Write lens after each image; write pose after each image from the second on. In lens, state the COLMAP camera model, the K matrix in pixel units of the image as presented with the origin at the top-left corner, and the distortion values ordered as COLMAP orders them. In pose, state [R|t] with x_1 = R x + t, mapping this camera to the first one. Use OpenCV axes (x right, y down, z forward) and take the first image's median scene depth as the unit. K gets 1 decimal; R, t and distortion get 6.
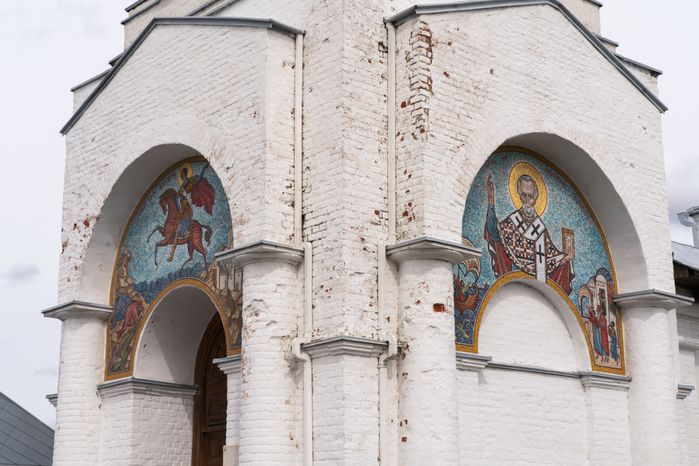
lens RADIAL K [[1128.4, 0, 349.5], [0, 1128.4, 233.0], [0, 0, 1]] dist [0.031409, 0.069762]
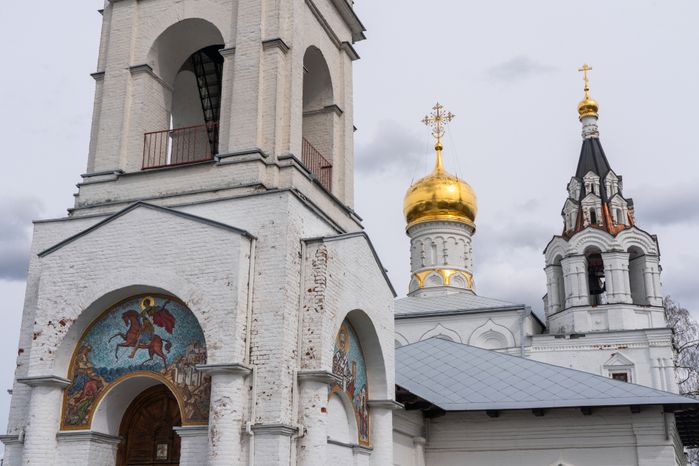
lens RADIAL K [[847.6, 0, 349.5], [0, 847.6, 233.0], [0, 0, 1]] dist [0.021596, 0.025089]
pose [[0.887932, 0.165790, 0.429058, -0.430518], [-0.133136, 0.985491, -0.105274, -0.063012], [-0.440286, 0.036353, 0.897121, -0.201421]]
